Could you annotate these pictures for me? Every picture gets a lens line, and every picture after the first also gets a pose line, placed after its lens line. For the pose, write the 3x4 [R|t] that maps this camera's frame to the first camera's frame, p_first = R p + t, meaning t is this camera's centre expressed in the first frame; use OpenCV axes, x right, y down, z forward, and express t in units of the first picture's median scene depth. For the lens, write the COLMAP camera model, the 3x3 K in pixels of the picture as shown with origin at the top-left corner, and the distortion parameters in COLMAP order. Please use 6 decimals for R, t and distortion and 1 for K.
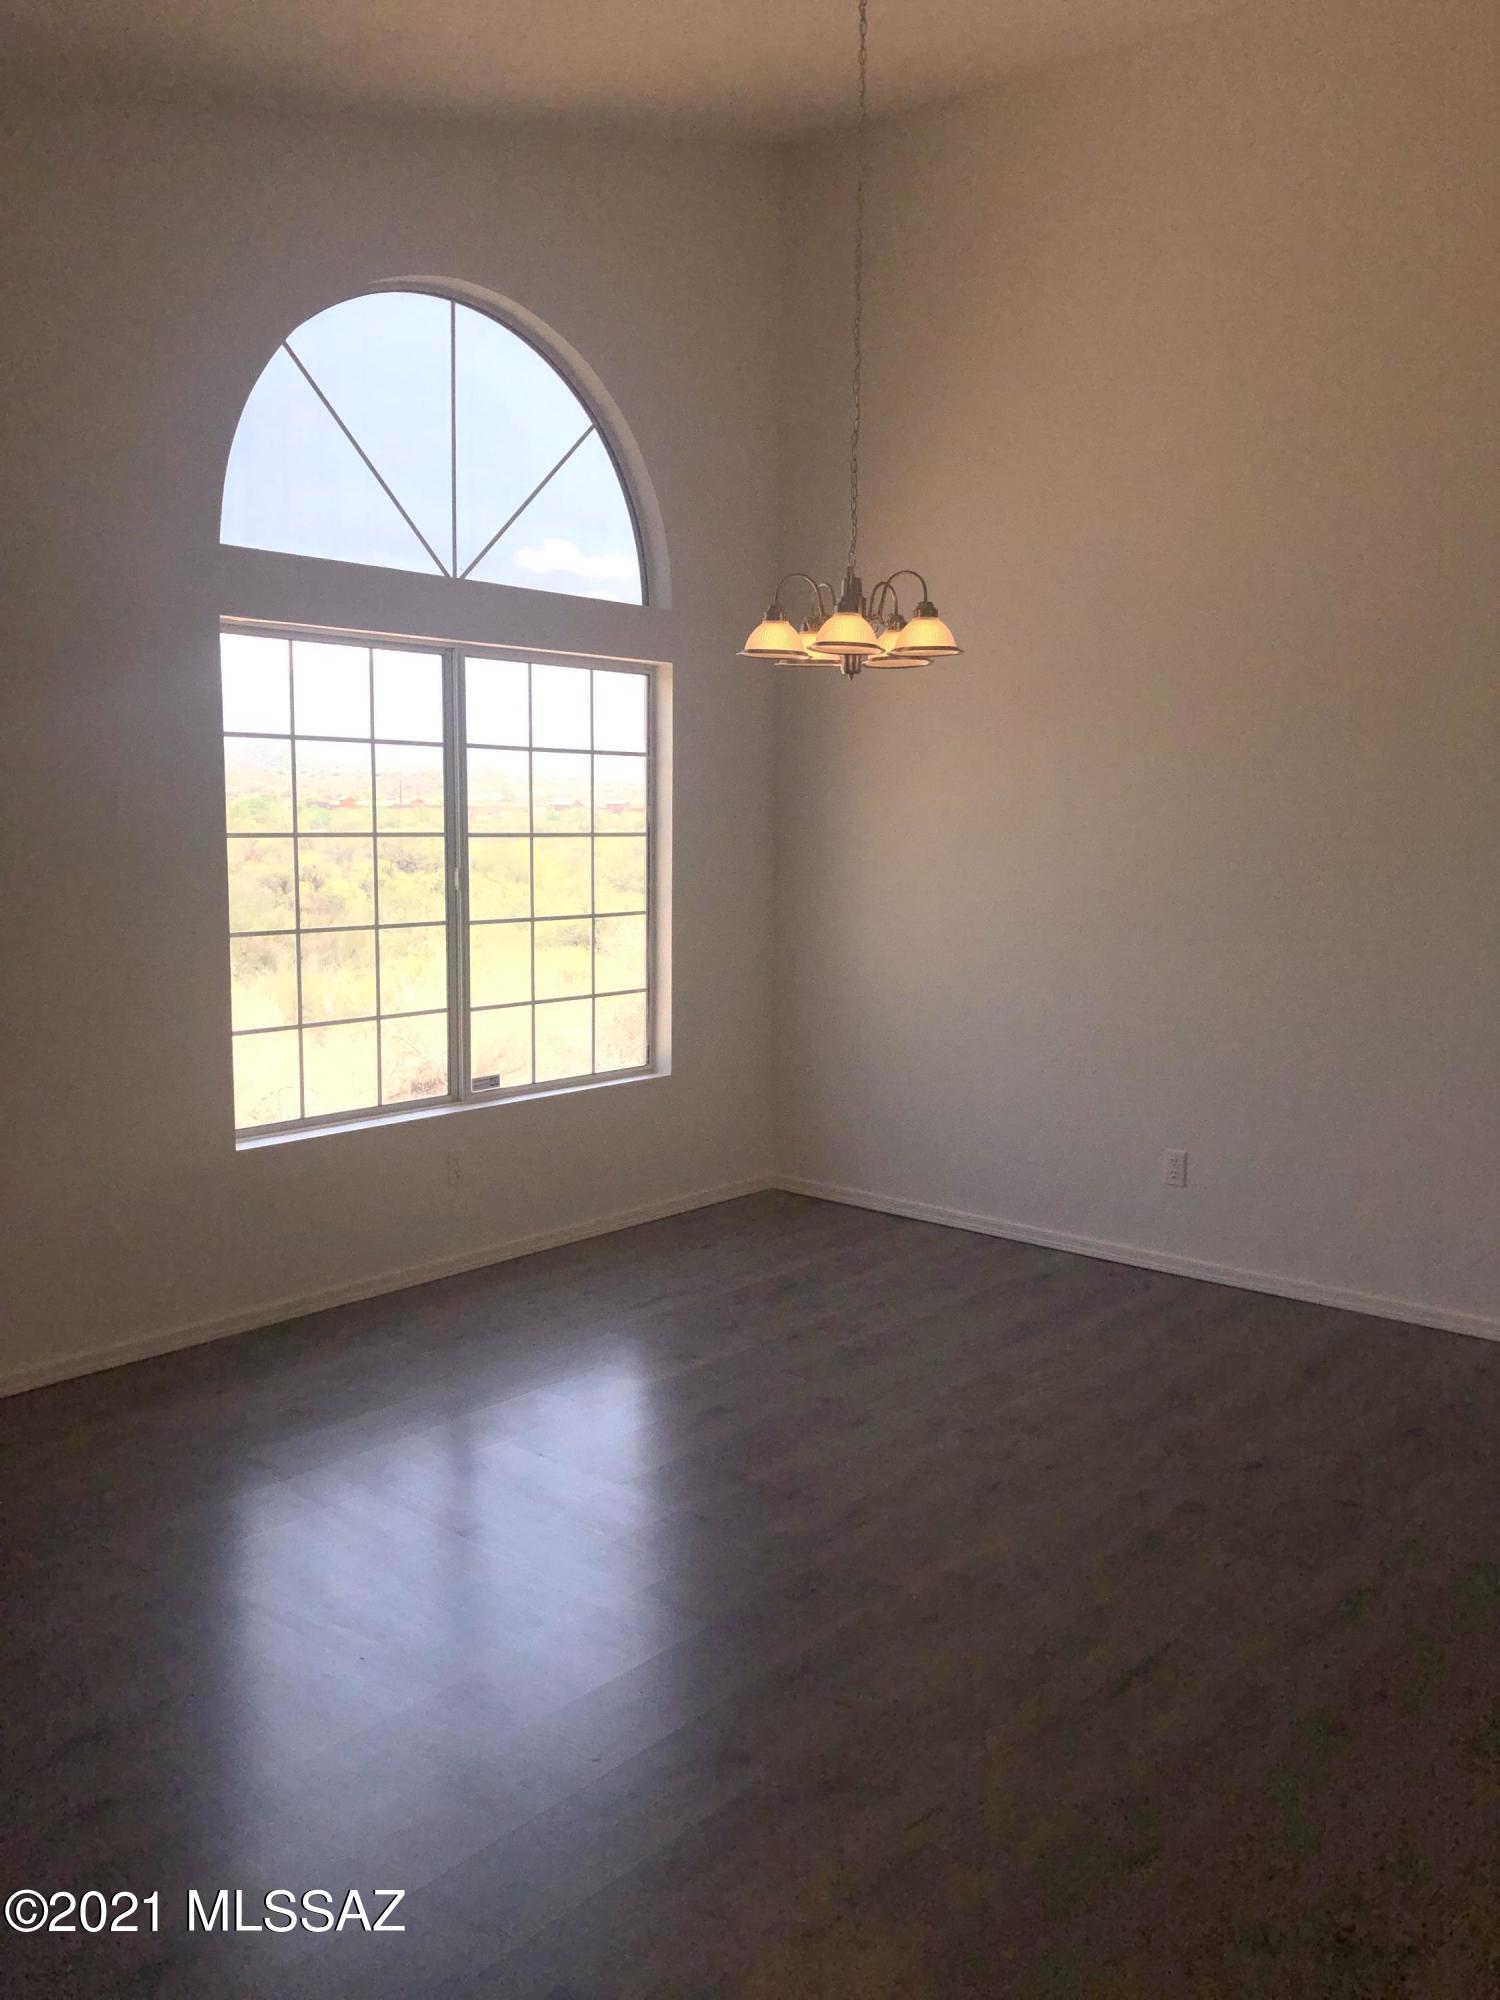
lens RADIAL K [[1631.4, 0, 750.0], [0, 1631.4, 1000.0], [0, 0, 1]] dist [0.052010, -0.060211]
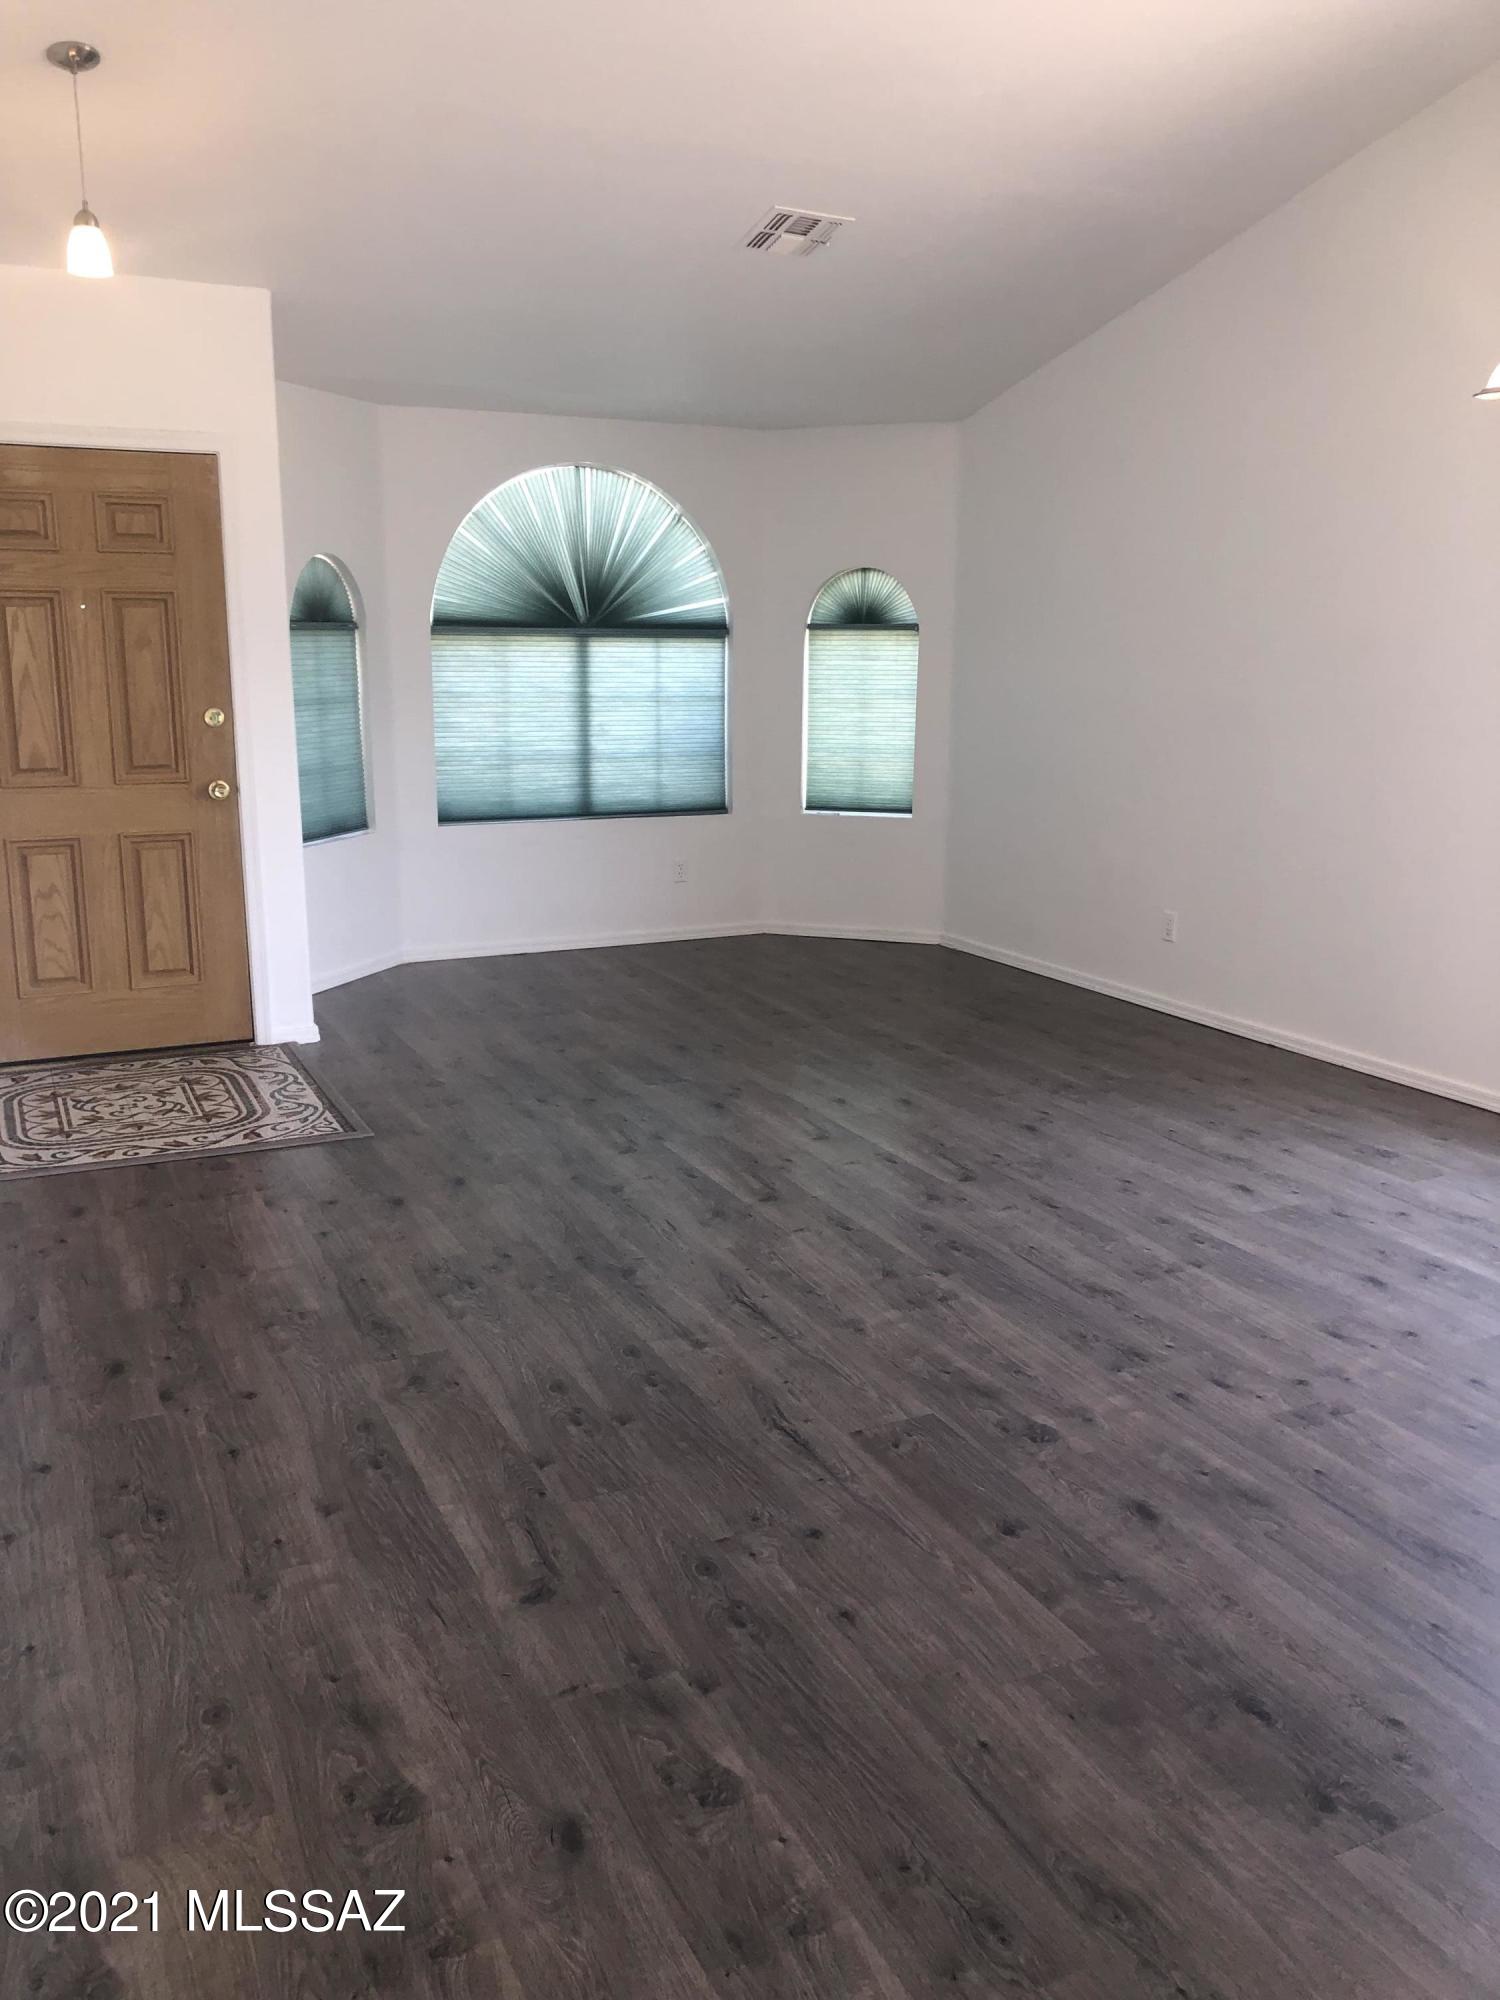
lens RADIAL K [[1631.4, 0, 750.0], [0, 1631.4, 1000.0], [0, 0, 1]] dist [0.052010, -0.060211]
pose [[-0.400064, 0.188628, -0.896866, 0.902870], [-0.113133, 0.960942, 0.252569, -0.092596], [0.909478, 0.202509, -0.363098, 0.963133]]
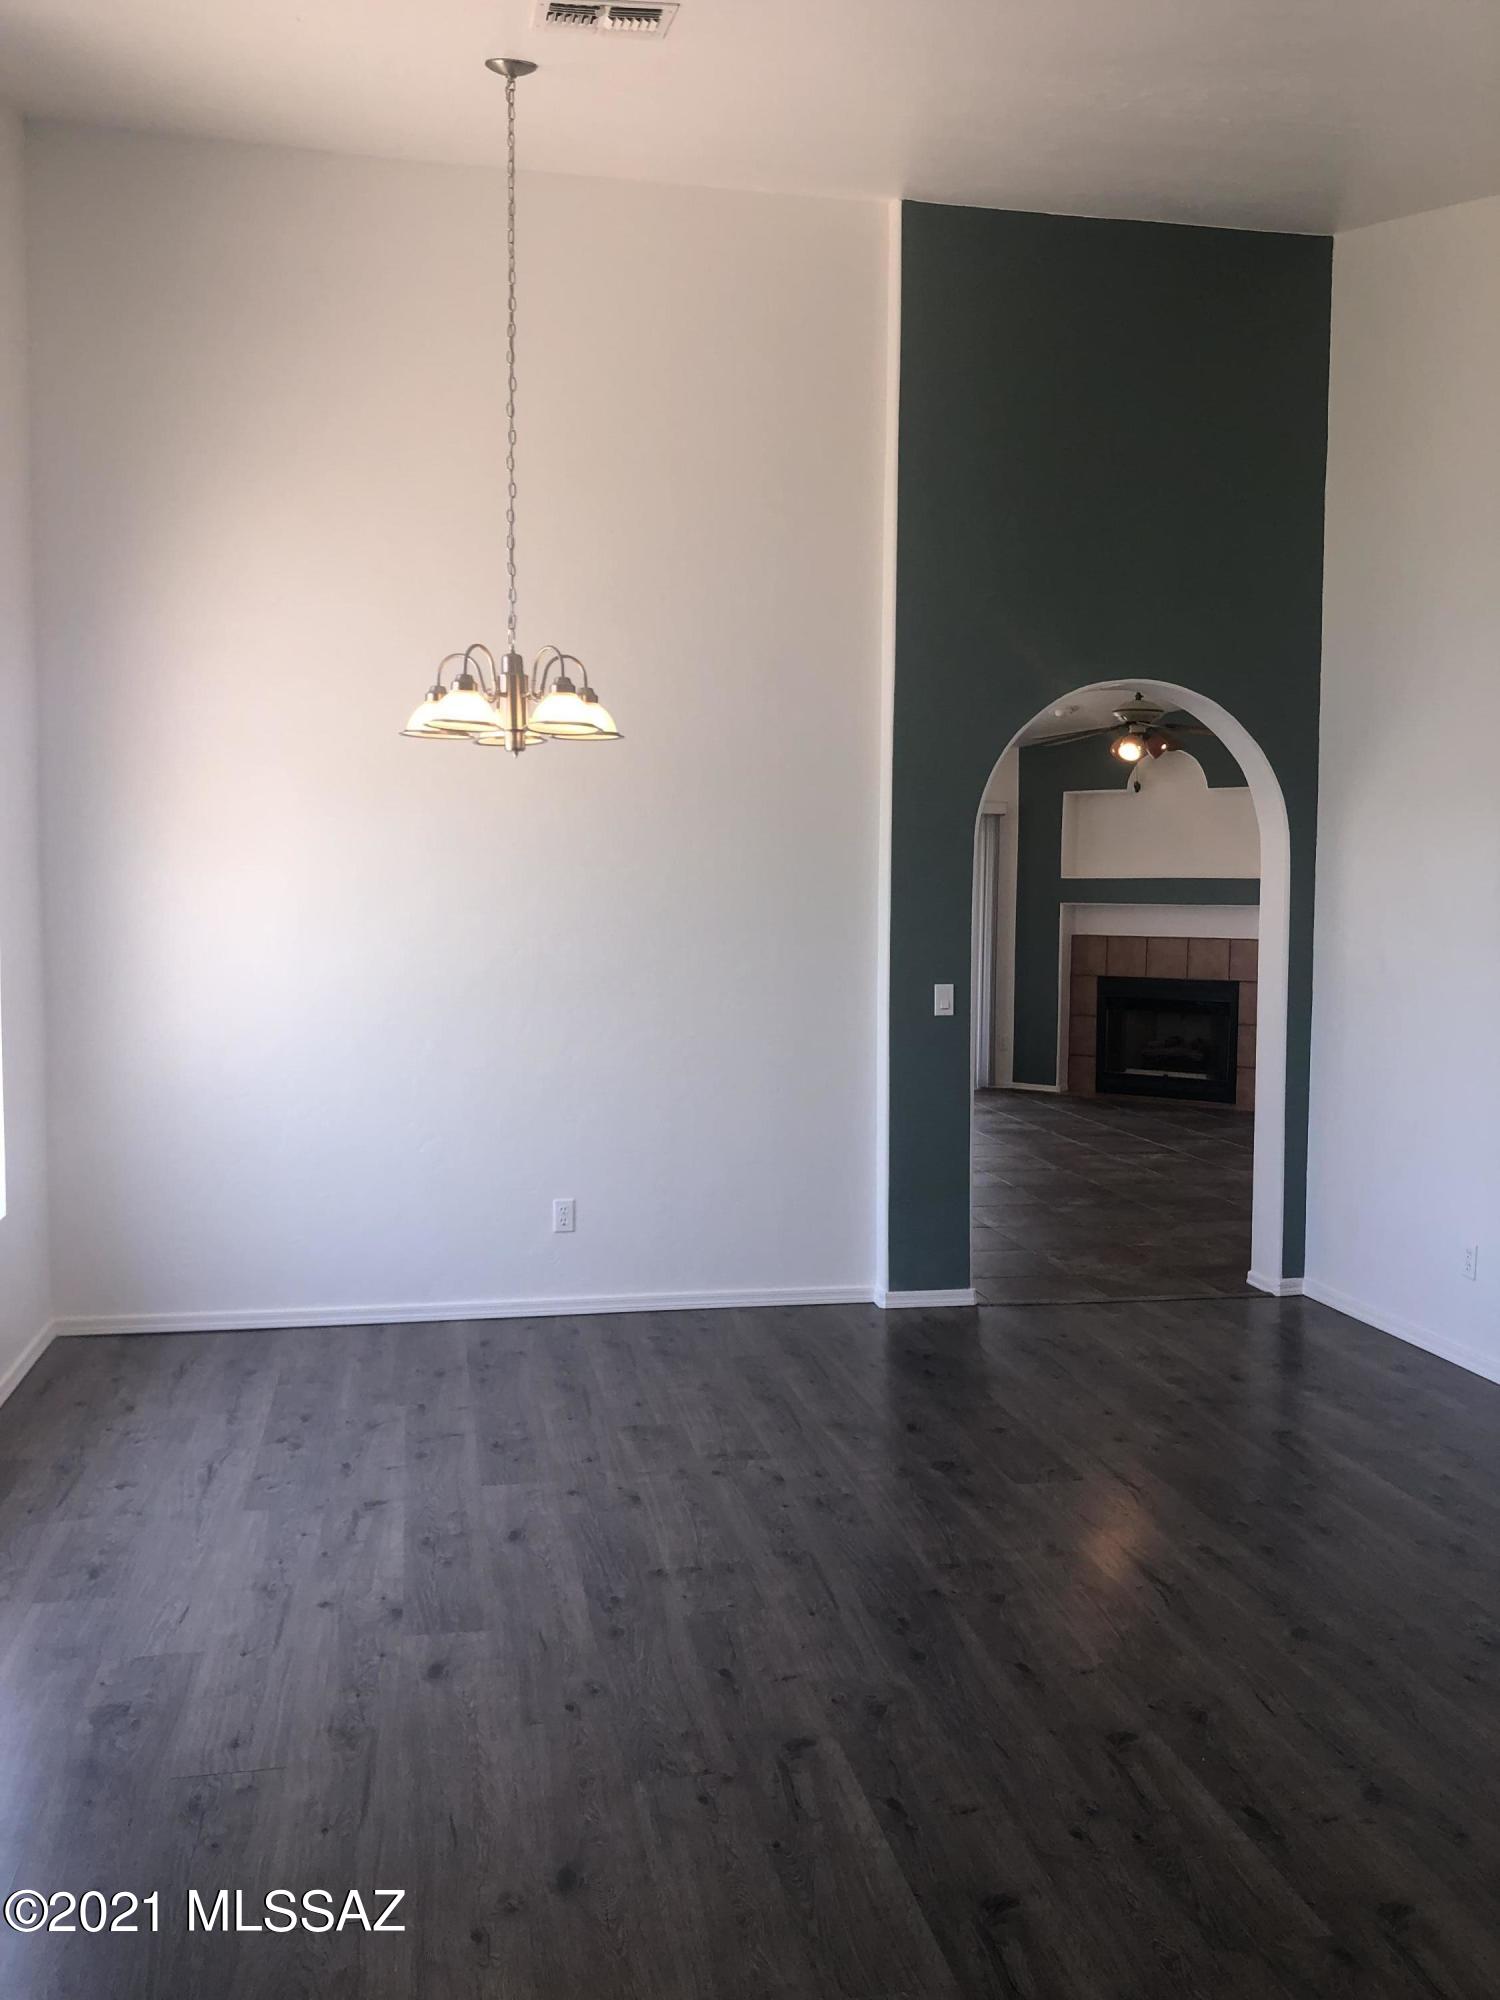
lens RADIAL K [[1631.4, 0, 750.0], [0, 1631.4, 1000.0], [0, 0, 1]] dist [0.052010, -0.060211]
pose [[0.619629, -0.059934, 0.782603, -0.633890], [0.089387, 0.995982, 0.005502, -0.043136], [-0.779788, 0.066545, 0.622497, 0.289796]]
